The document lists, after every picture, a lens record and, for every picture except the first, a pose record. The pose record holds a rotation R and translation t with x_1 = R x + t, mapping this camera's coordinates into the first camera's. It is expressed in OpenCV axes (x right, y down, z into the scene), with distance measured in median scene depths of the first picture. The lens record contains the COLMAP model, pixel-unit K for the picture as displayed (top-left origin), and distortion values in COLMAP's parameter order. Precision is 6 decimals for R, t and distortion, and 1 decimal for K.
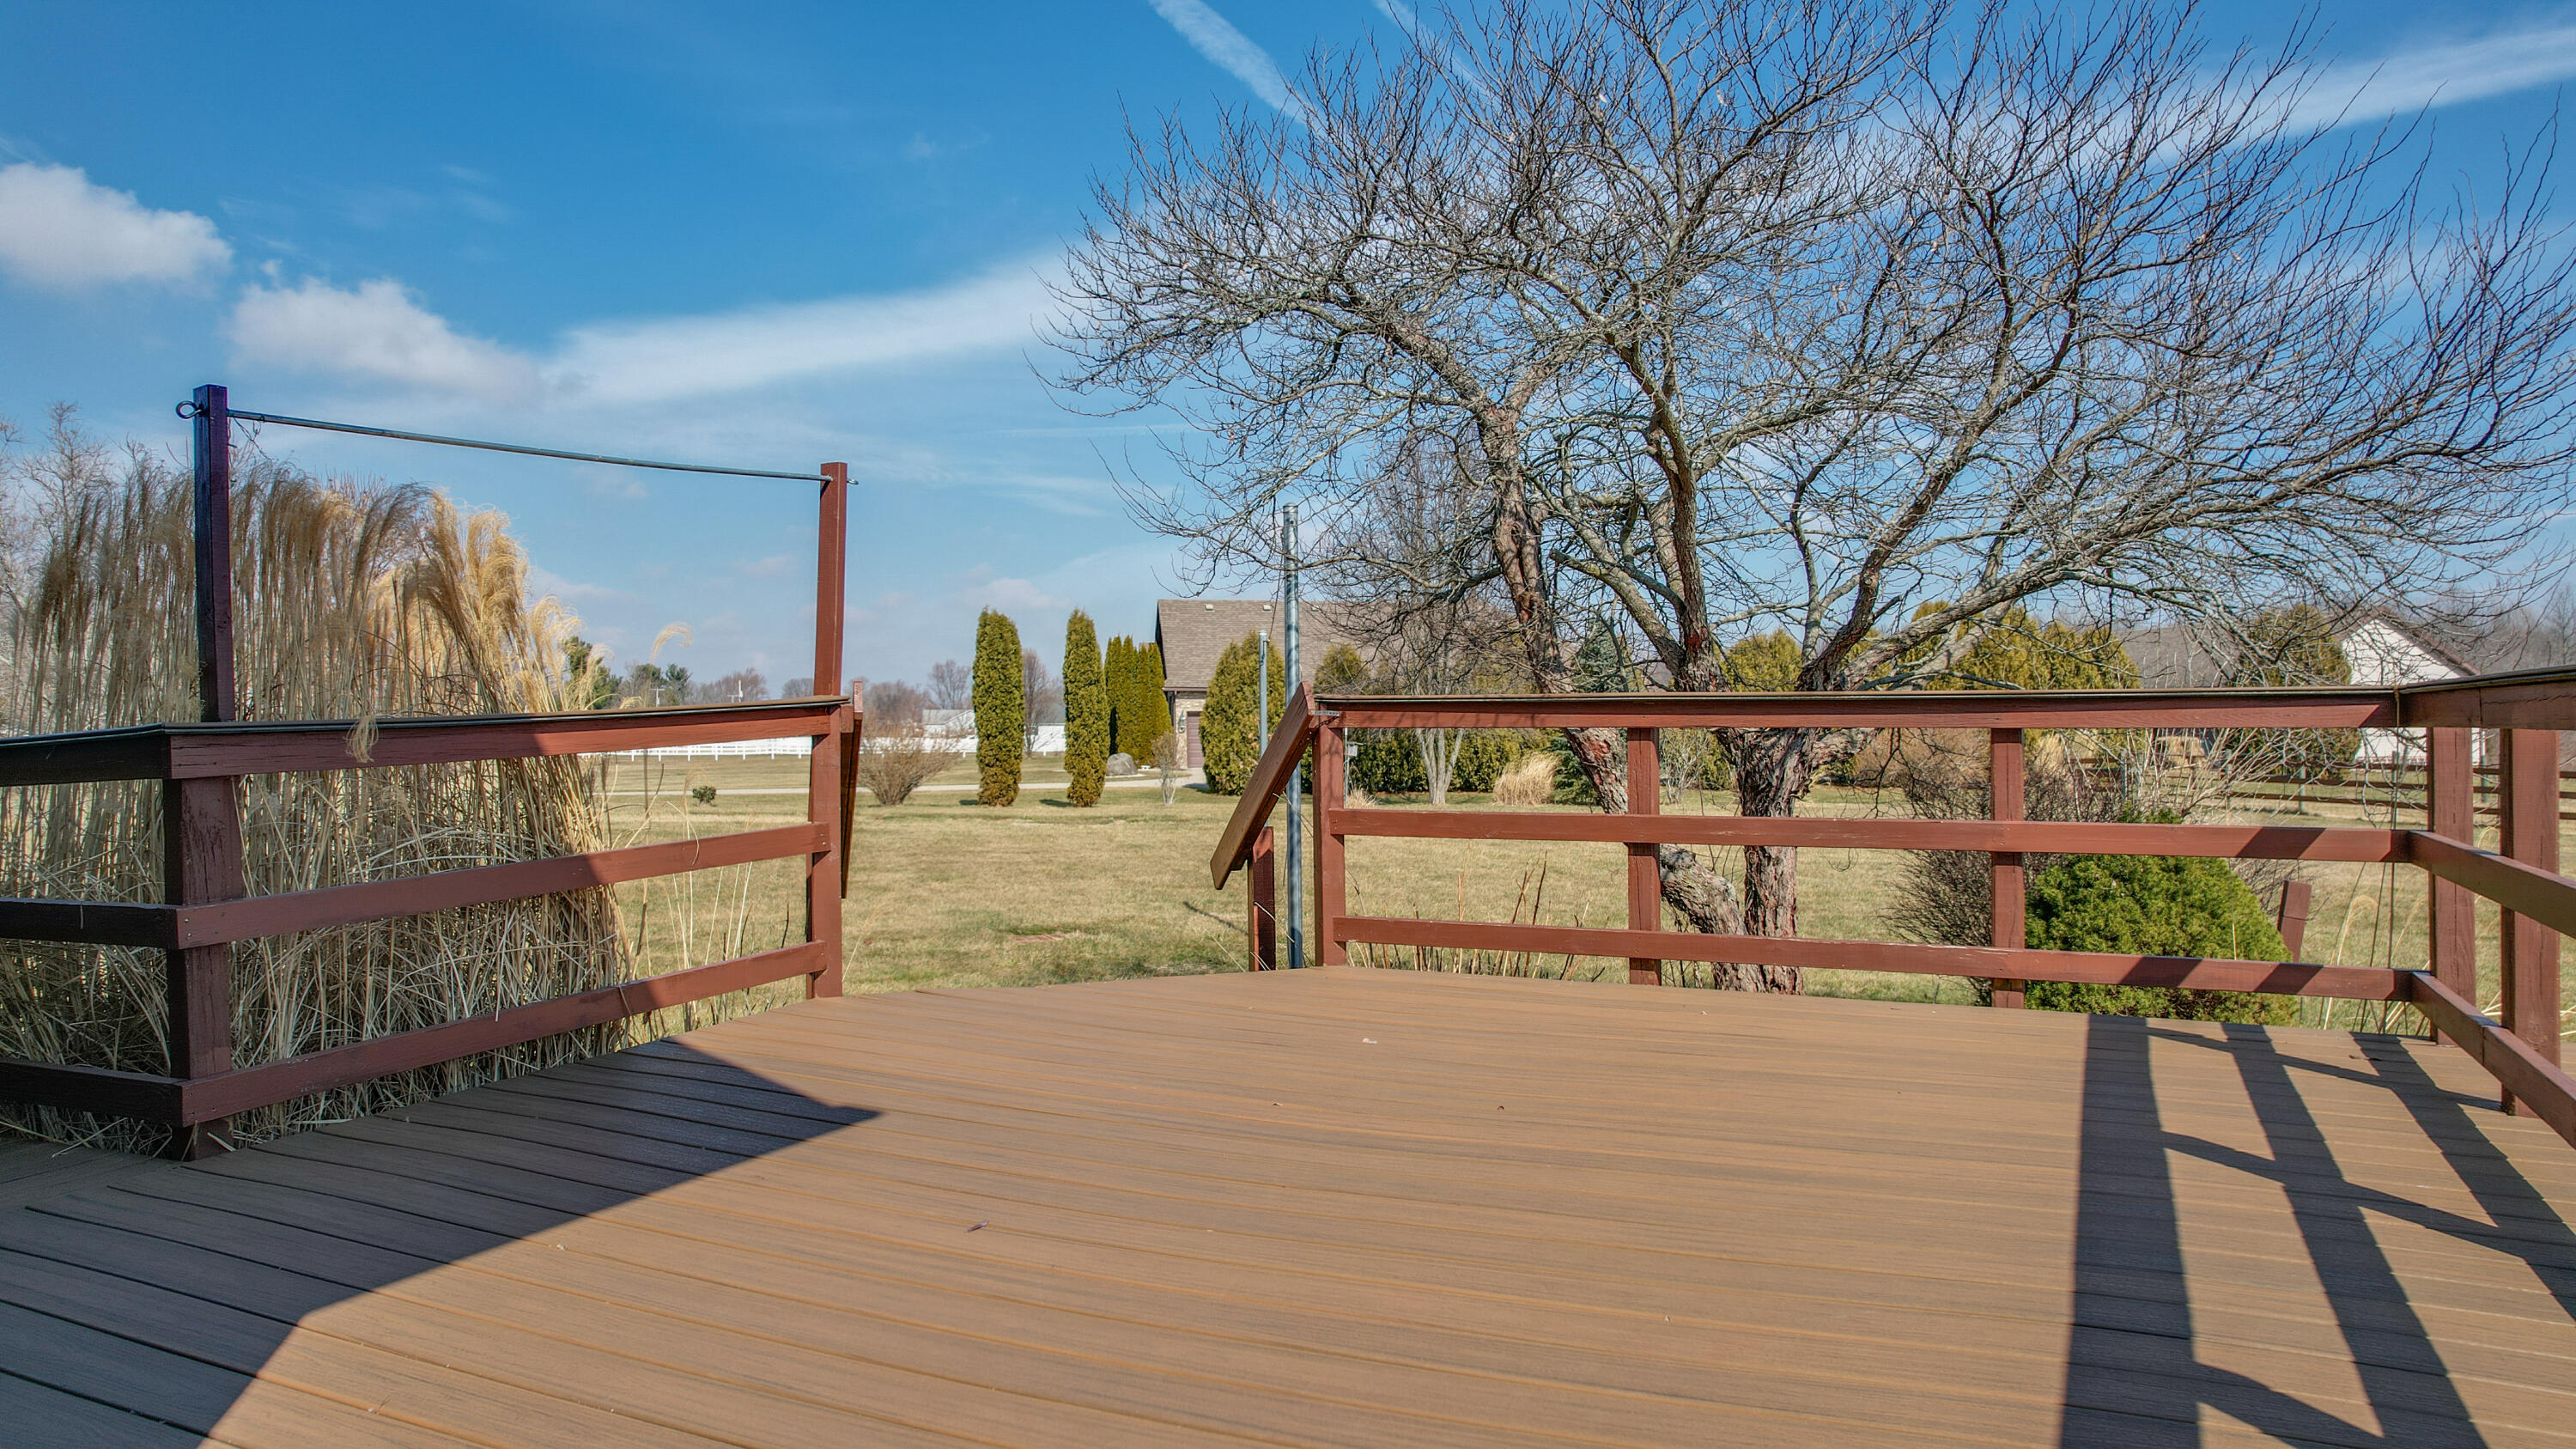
lens RADIAL K [[1671.2, 0, 1288.0], [0, 1671.2, 724.5], [0, 0, 1]] dist [-0.053146, -0.000683]
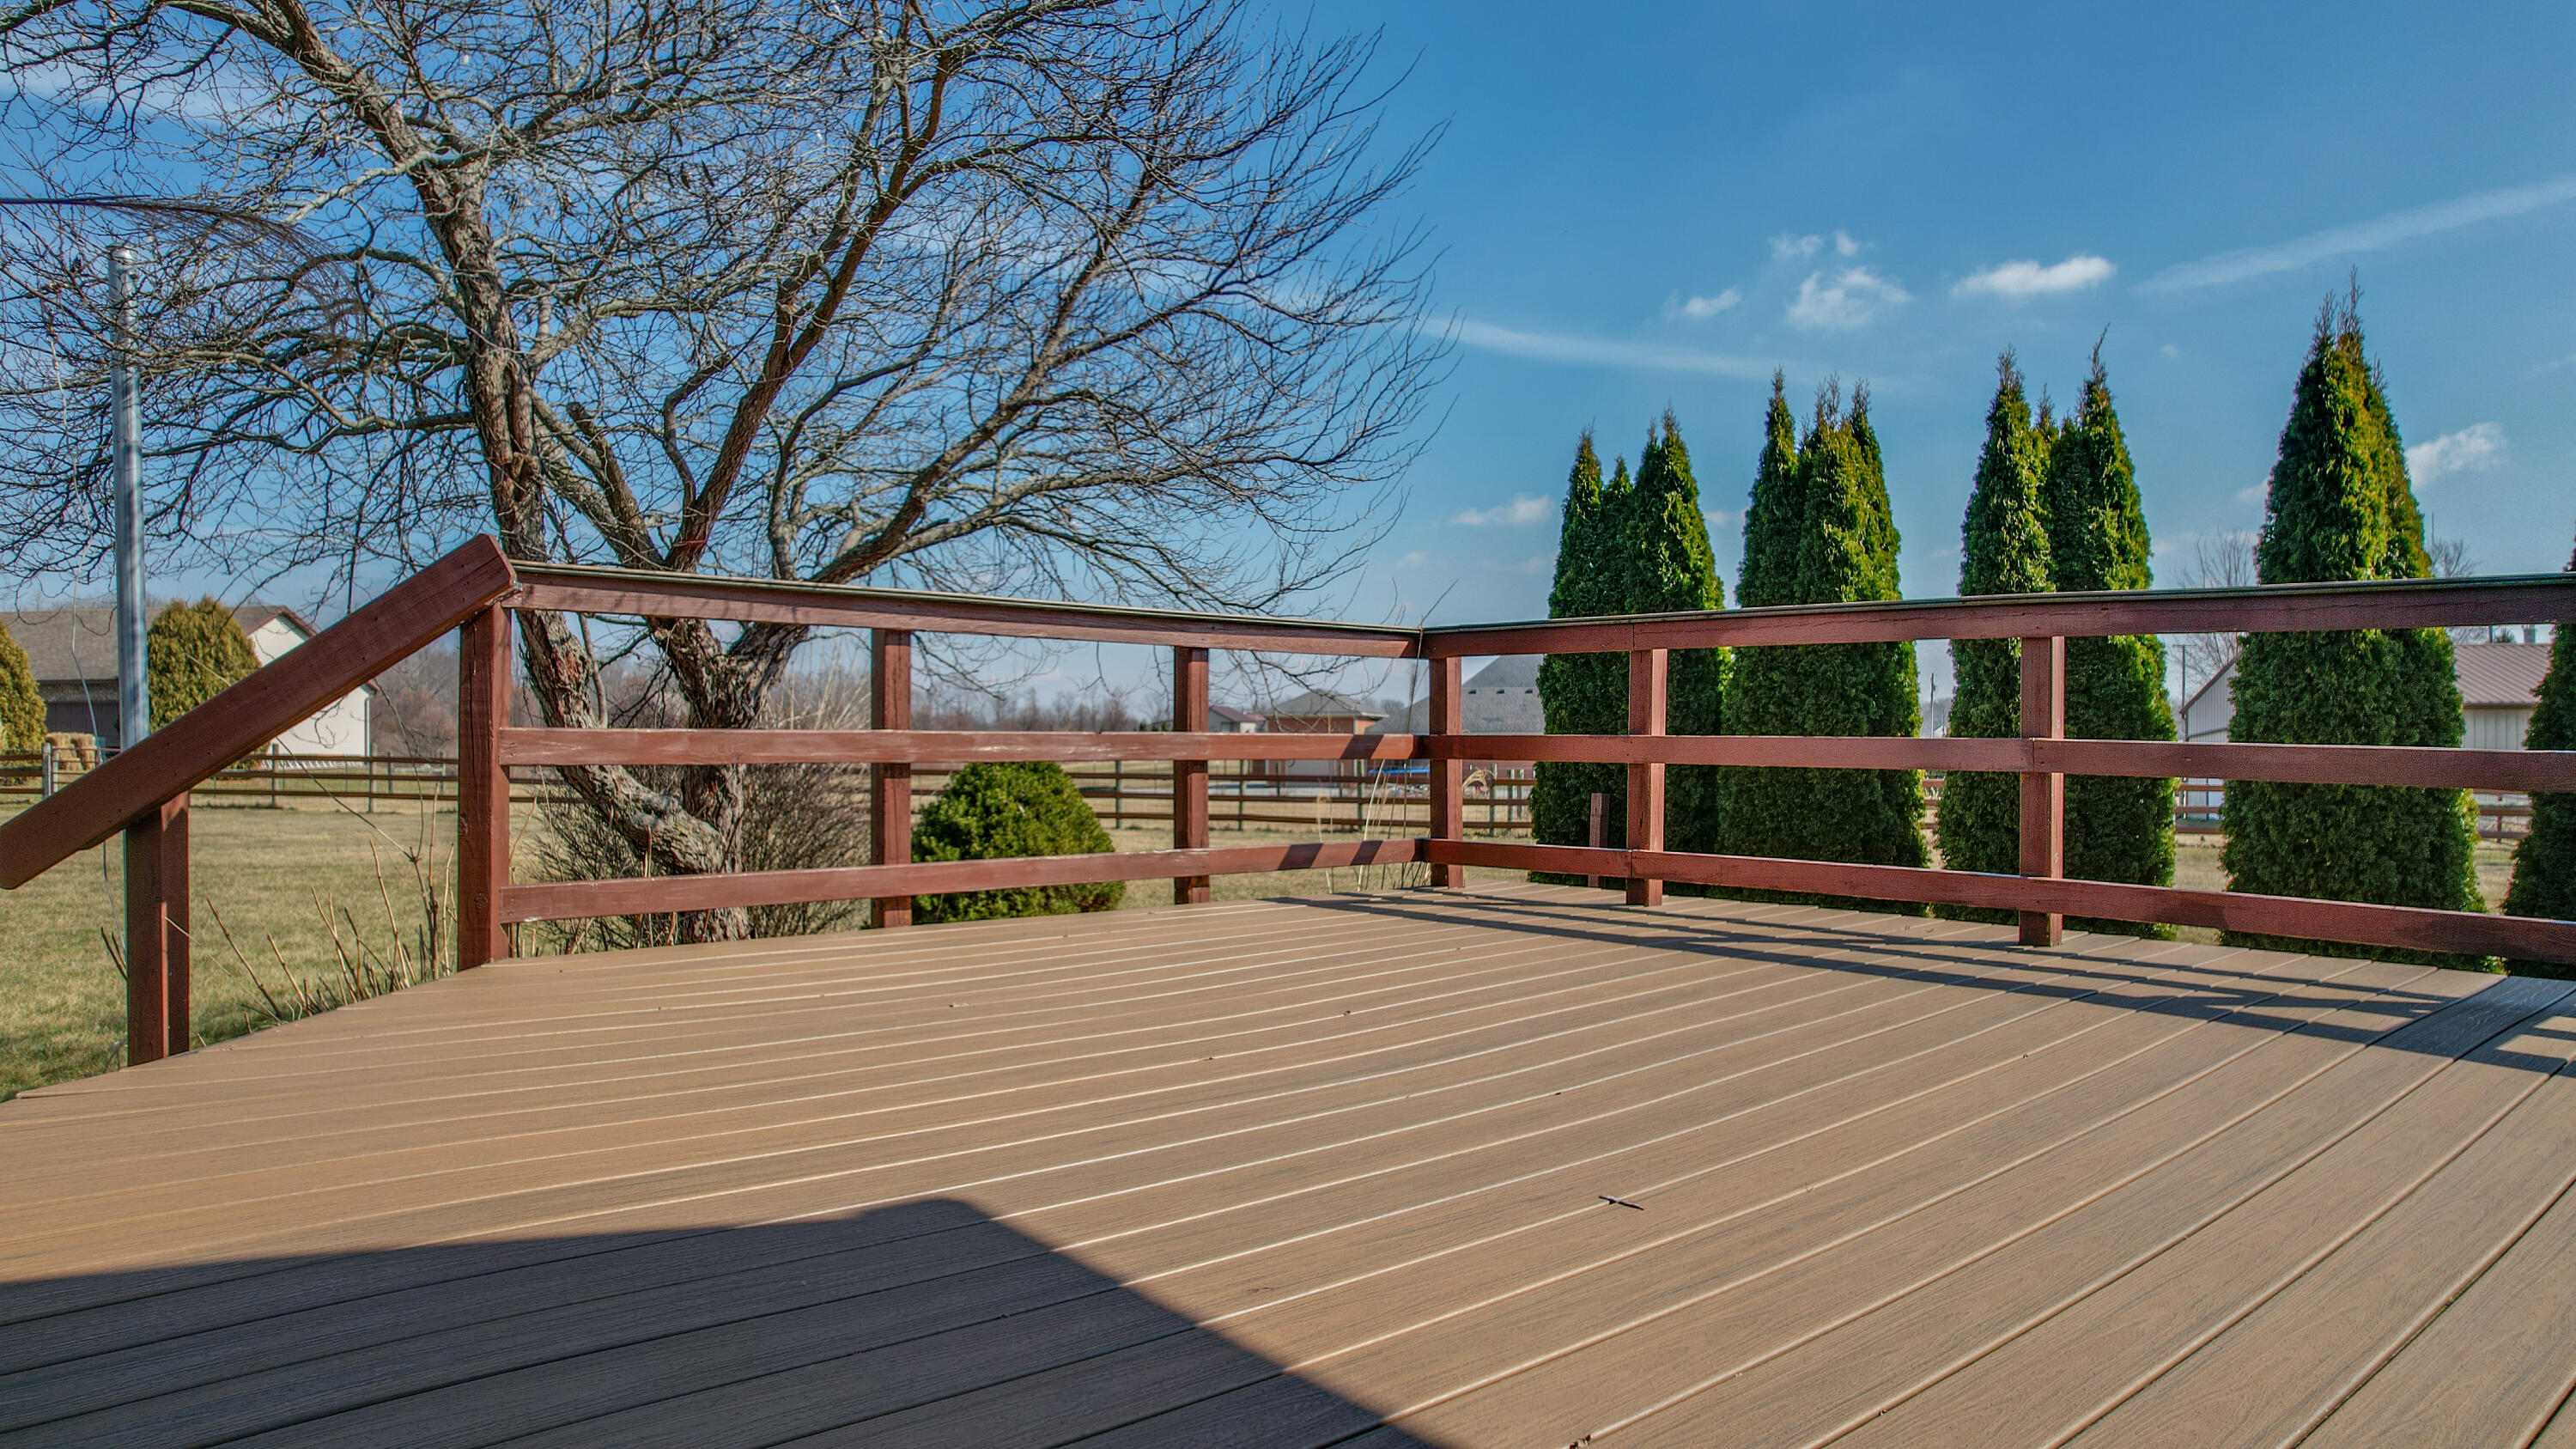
lens RADIAL K [[1671.2, 0, 1288.0], [0, 1671.2, 724.5], [0, 0, 1]] dist [-0.053146, -0.000683]
pose [[0.351653, 0.010348, 0.936073, -0.437316], [-0.005639, 0.999944, -0.008935, 0.047239], [-0.936113, -0.002137, 0.351692, 0.417342]]
